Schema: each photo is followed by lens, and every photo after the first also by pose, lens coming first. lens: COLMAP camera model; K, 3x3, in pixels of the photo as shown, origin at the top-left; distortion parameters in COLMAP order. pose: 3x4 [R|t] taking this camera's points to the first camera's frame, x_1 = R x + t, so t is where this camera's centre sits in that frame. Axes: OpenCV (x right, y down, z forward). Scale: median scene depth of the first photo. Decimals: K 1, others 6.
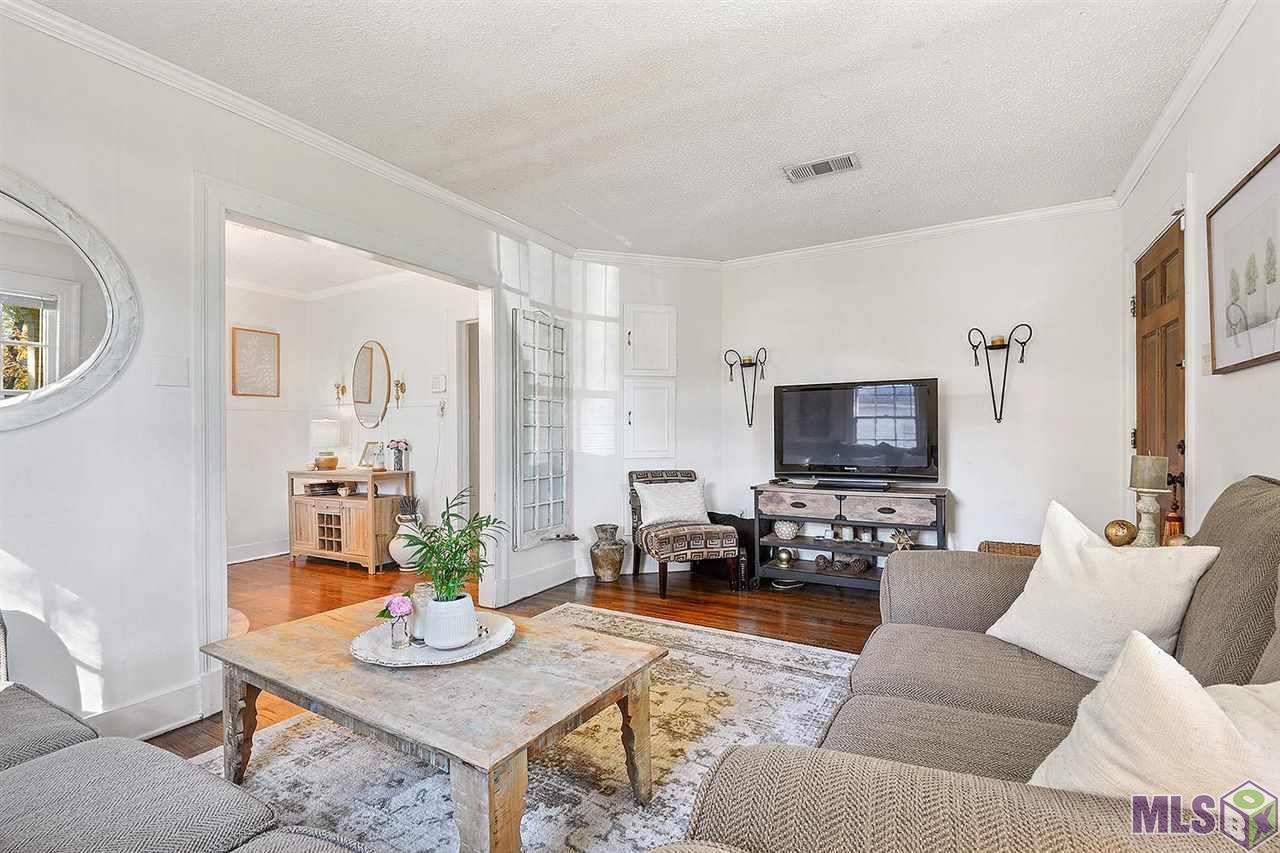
lens RADIAL K [[582.6, 0, 639.9], [0, 582.6, 429.5], [0, 0, 1]] dist [-0.000646, -0.000066]
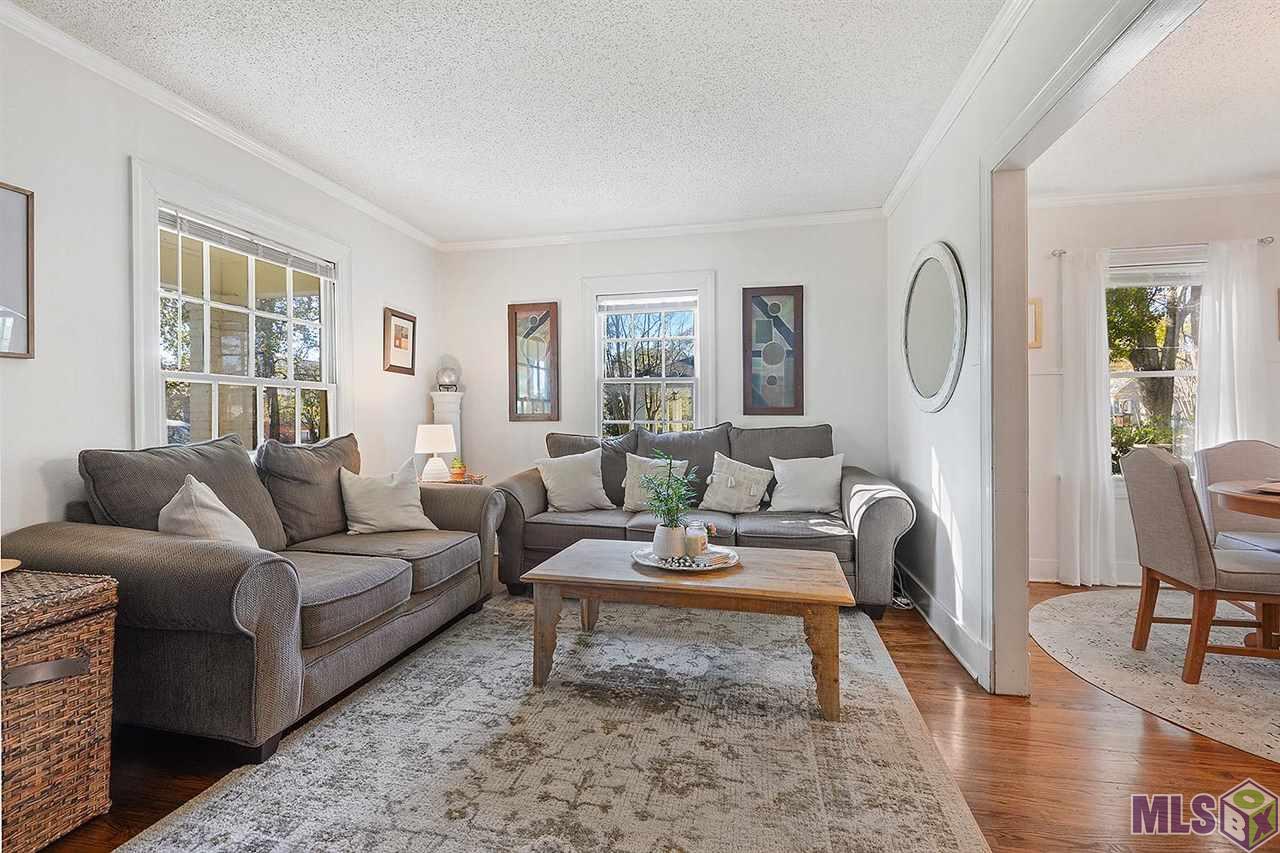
lens RADIAL K [[582.6, 0, 637.2], [0, 582.6, 420.6], [0, 0, 1]] dist [-0.000646, -0.000066]
pose [[-0.952115, 0.008601, -0.305619, 0.171367], [0.010682, 0.999930, -0.005137, 0.023157], [0.305554, -0.008155, -0.952140, 2.034233]]
